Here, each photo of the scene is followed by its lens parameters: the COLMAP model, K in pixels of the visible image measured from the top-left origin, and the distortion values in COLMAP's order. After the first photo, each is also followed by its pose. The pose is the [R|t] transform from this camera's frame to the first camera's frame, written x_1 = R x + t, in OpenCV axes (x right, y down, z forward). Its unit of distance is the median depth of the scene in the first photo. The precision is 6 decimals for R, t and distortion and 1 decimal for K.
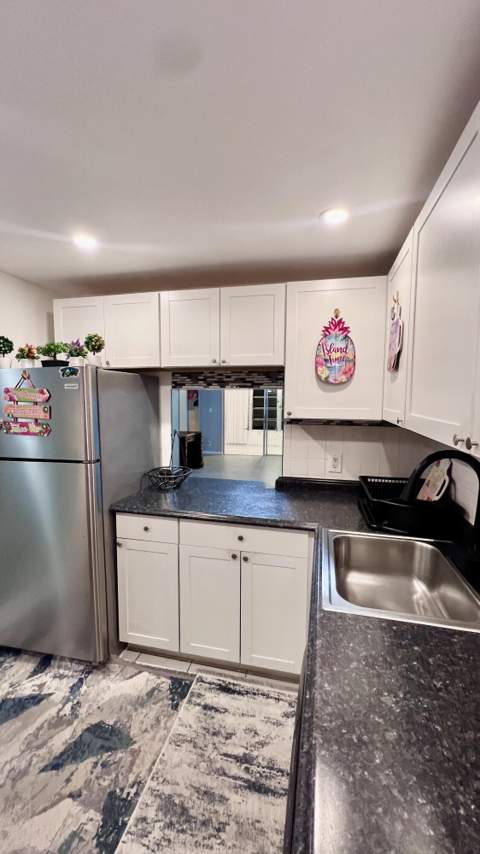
lens RADIAL K [[346.1, 0, 239.4], [0, 346.1, 428.3], [0, 0, 1]] dist [0.013801, -0.001910]
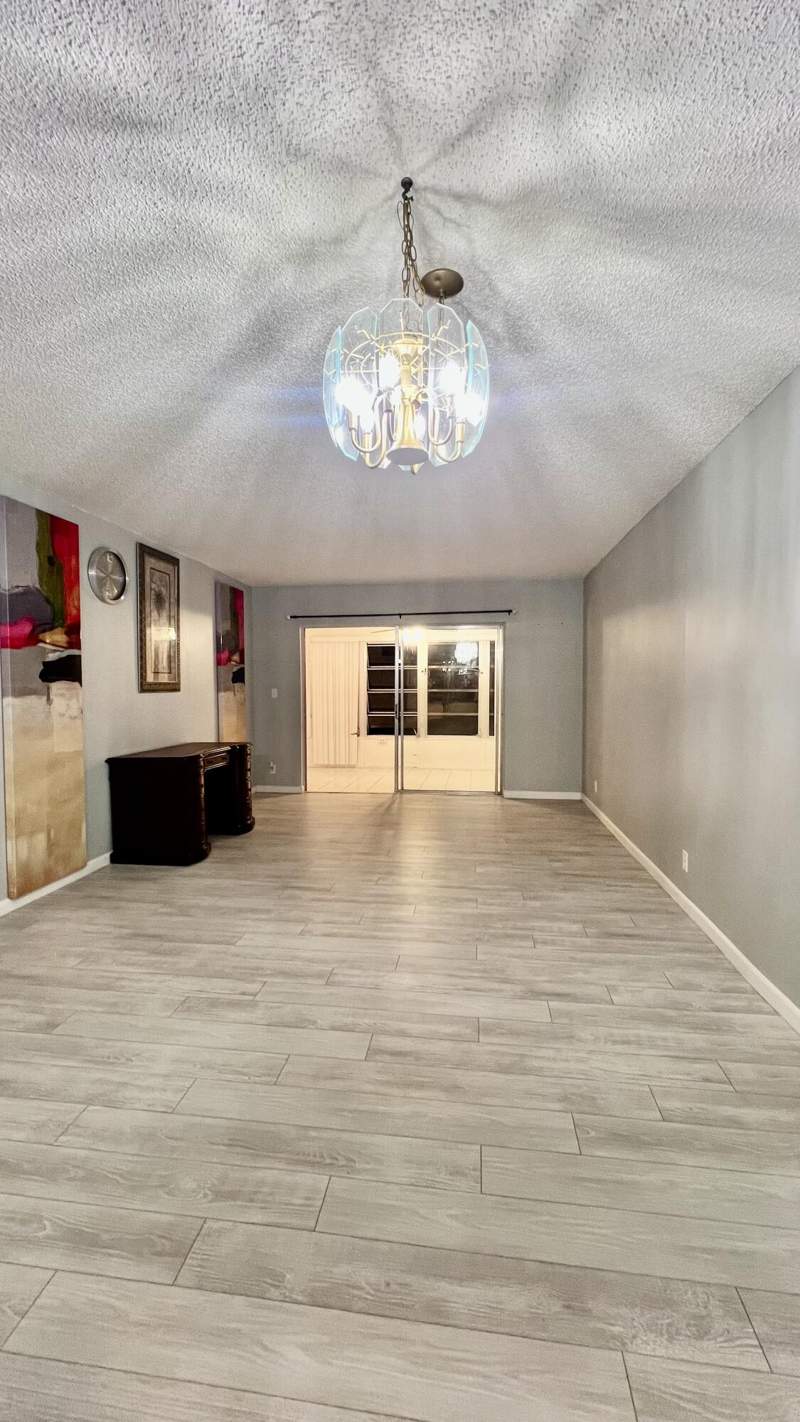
lens RADIAL K [[576.3, 0, 403.5], [0, 576.3, 699.9], [0, 0, 1]] dist [0.013801, -0.001910]
pose [[0.994493, -0.010337, 0.104292, 0.003204], [0.016291, 0.998275, -0.056401, 0.001121], [-0.103529, 0.057789, 0.992946, 0.248810]]
